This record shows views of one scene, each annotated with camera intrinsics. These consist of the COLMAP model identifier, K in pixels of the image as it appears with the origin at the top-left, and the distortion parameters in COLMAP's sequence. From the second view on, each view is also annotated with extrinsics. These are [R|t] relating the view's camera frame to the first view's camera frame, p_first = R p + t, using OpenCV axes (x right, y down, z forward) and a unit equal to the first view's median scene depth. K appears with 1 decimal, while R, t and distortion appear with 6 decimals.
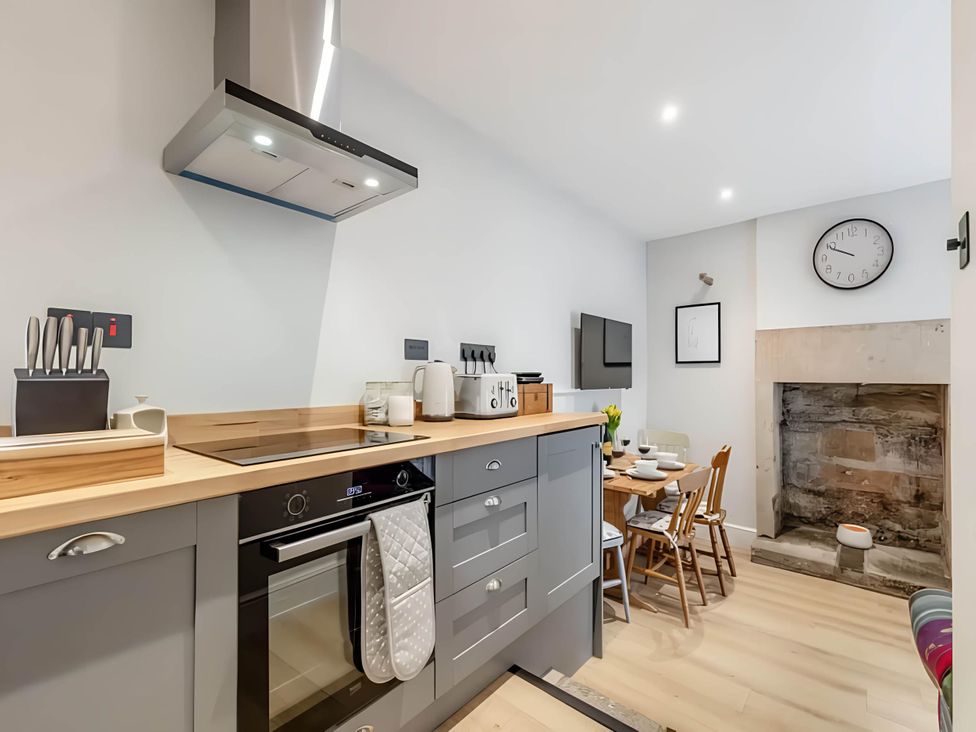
lens RADIAL K [[444.2, 0, 491.9], [0, 444.2, 371.2], [0, 0, 1]] dist [-0.011846, -0.000058]
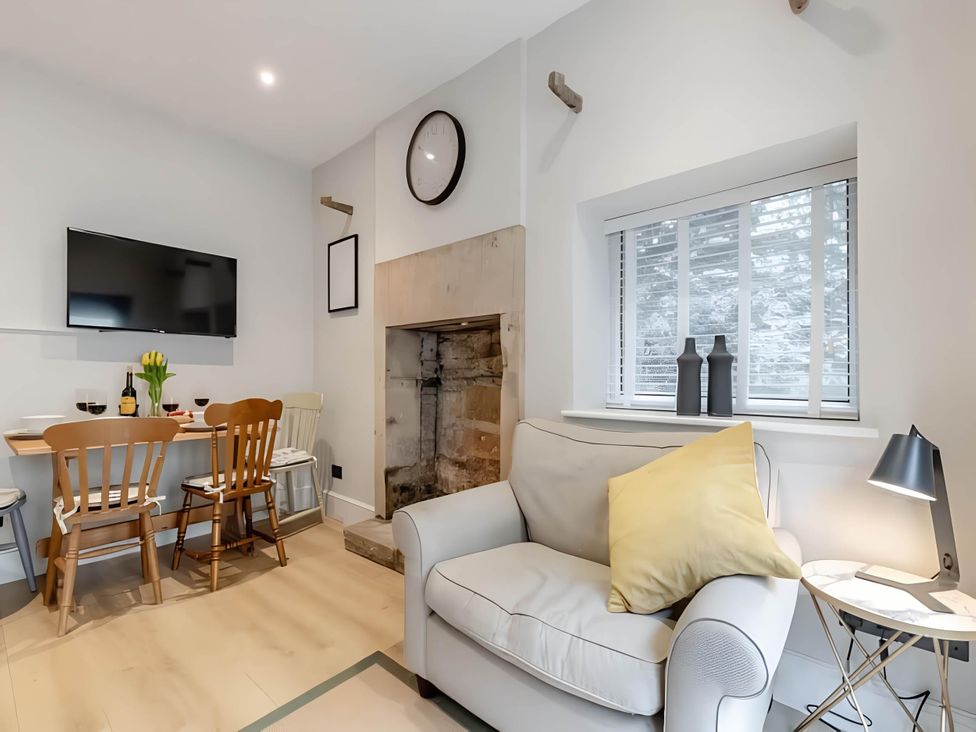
lens RADIAL K [[444.2, 0, 486.9], [0, 444.2, 369.0], [0, 0, 1]] dist [-0.011846, -0.000058]
pose [[0.998737, 0.001306, 0.050230, 0.752968], [-0.001470, 0.999994, 0.003243, 0.096213], [-0.050226, -0.003313, 0.998732, 0.170455]]
